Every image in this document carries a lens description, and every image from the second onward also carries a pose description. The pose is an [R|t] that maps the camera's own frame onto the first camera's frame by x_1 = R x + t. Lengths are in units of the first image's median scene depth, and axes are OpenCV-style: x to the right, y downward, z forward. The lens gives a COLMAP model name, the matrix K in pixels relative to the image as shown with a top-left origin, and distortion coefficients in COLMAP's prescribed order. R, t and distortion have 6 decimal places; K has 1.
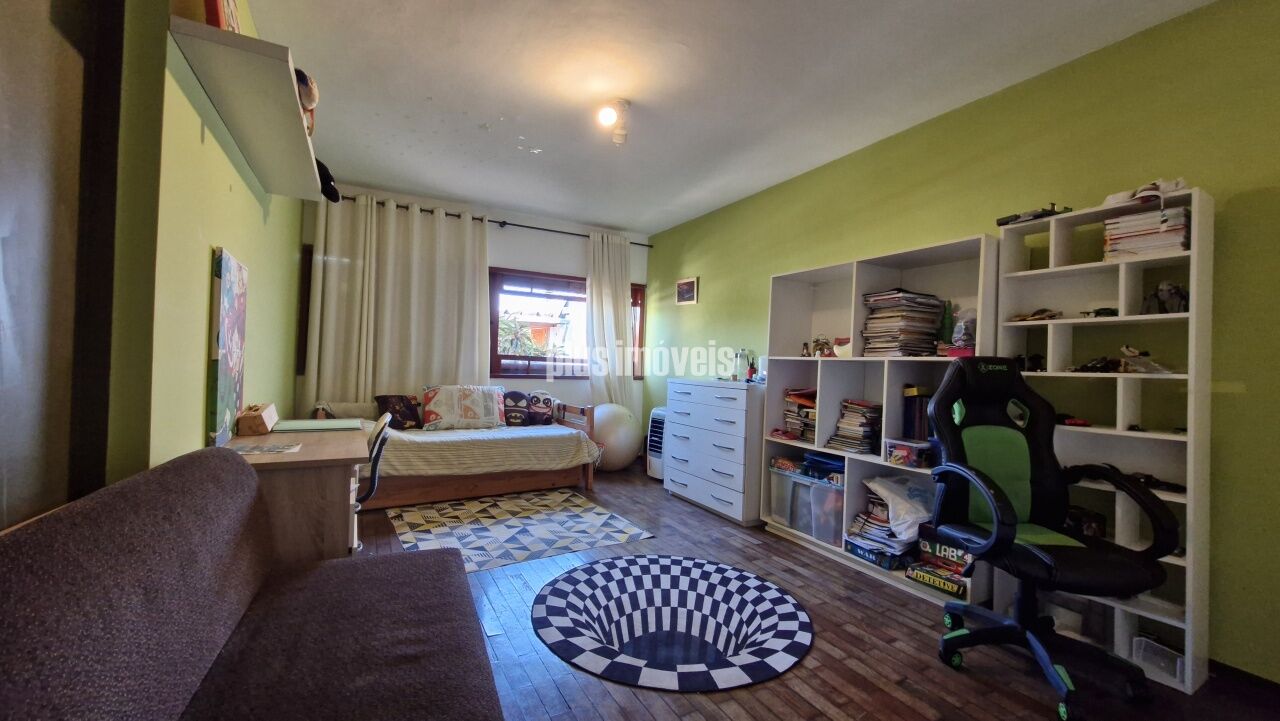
lens RADIAL K [[491.9, 0, 638.8], [0, 491.9, 358.0], [0, 0, 1]] dist [0.000864, -0.000133]
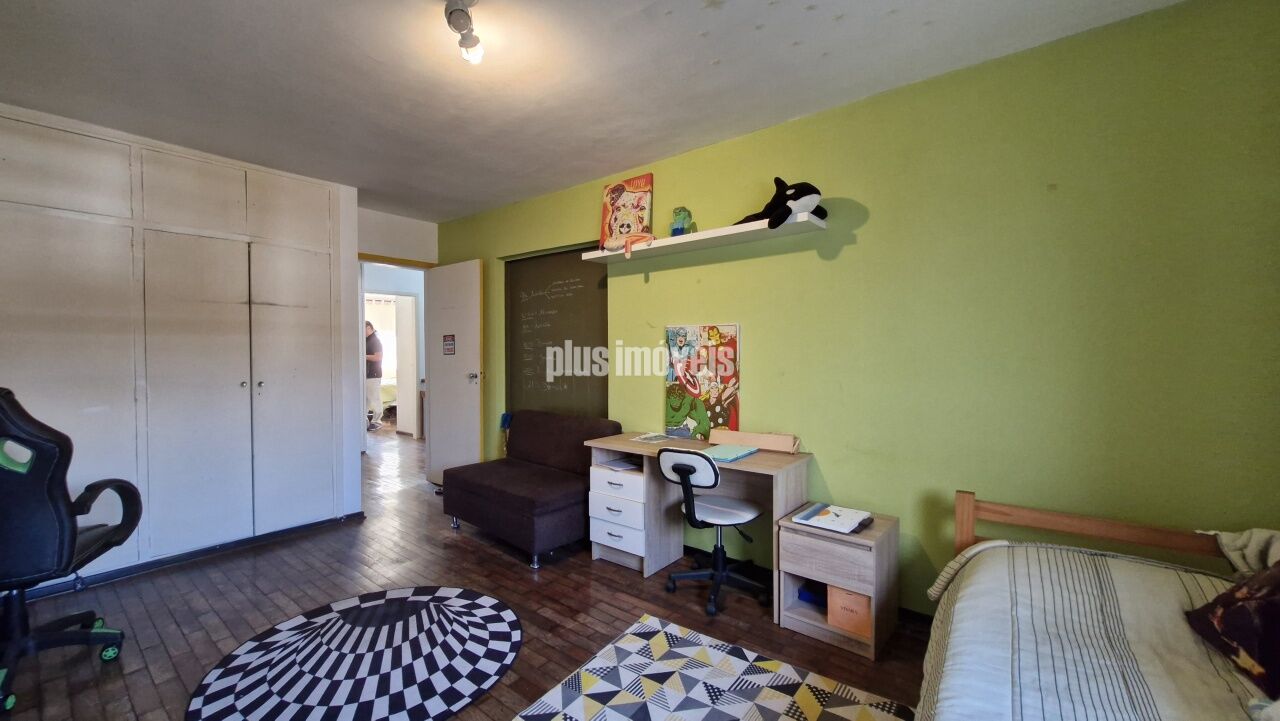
lens RADIAL K [[491.9, 0, 640.1], [0, 491.9, 358.3], [0, 0, 1]] dist [0.000864, -0.000133]
pose [[-0.918789, -0.026323, -0.393870, -0.019214], [-0.023064, 0.999649, -0.013006, -0.067457], [0.394075, -0.002866, -0.919074, 2.121326]]
